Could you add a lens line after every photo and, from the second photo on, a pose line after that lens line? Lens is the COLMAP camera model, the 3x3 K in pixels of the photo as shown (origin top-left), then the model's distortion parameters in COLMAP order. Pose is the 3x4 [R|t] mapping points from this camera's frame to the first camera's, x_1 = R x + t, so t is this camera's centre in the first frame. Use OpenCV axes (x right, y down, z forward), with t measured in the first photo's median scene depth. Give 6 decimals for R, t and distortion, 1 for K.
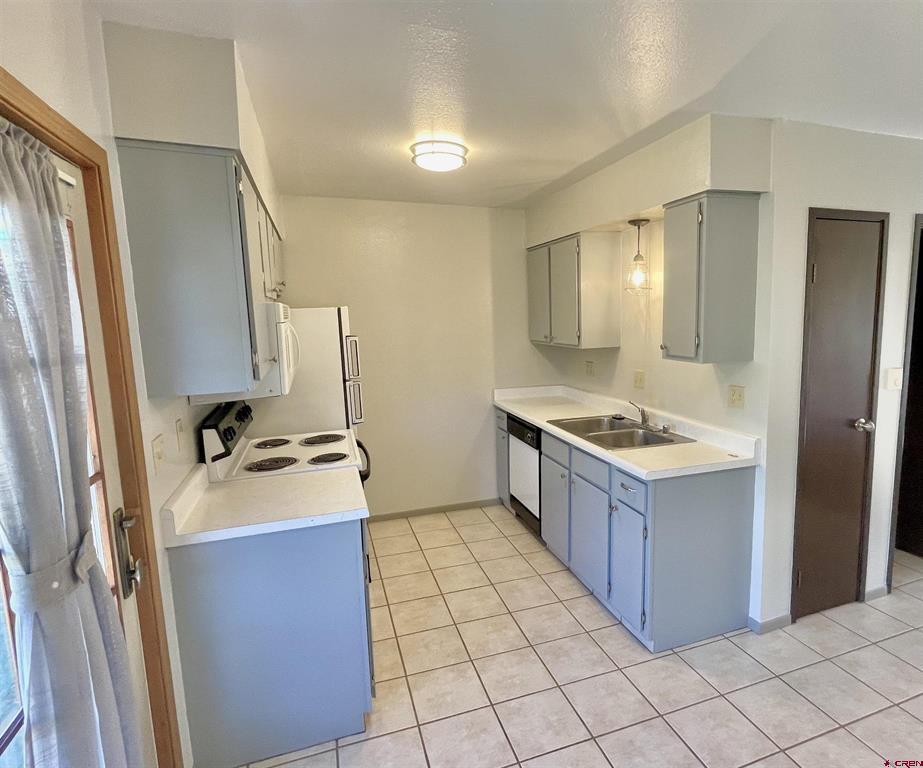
lens RADIAL K [[526.9, 0, 495.0], [0, 526.9, 381.4], [0, 0, 1]] dist [-0.000787, -0.000316]
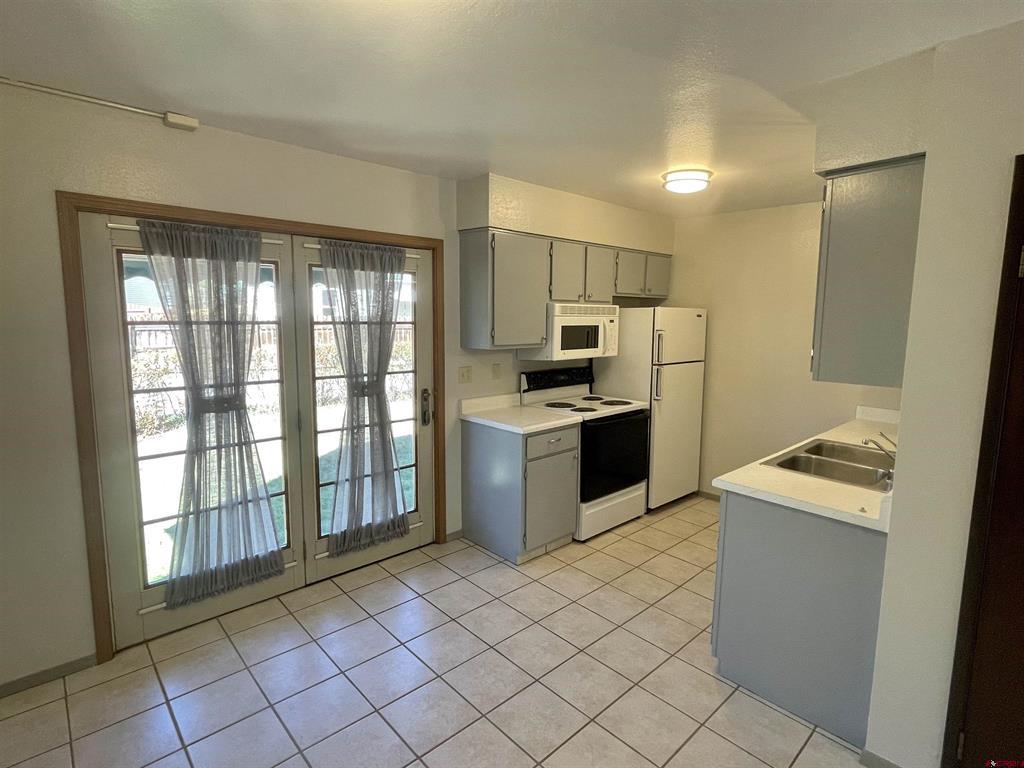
lens RADIAL K [[524.2, 0, 513.6], [0, 524.2, 381.3], [0, 0, 1]] dist [-0.002400, 0.000103]
pose [[0.407472, 0.158055, -0.899436, 0.898191], [-0.149818, 0.983134, 0.104891, -0.058858], [0.900845, 0.092012, 0.424279, 0.191963]]
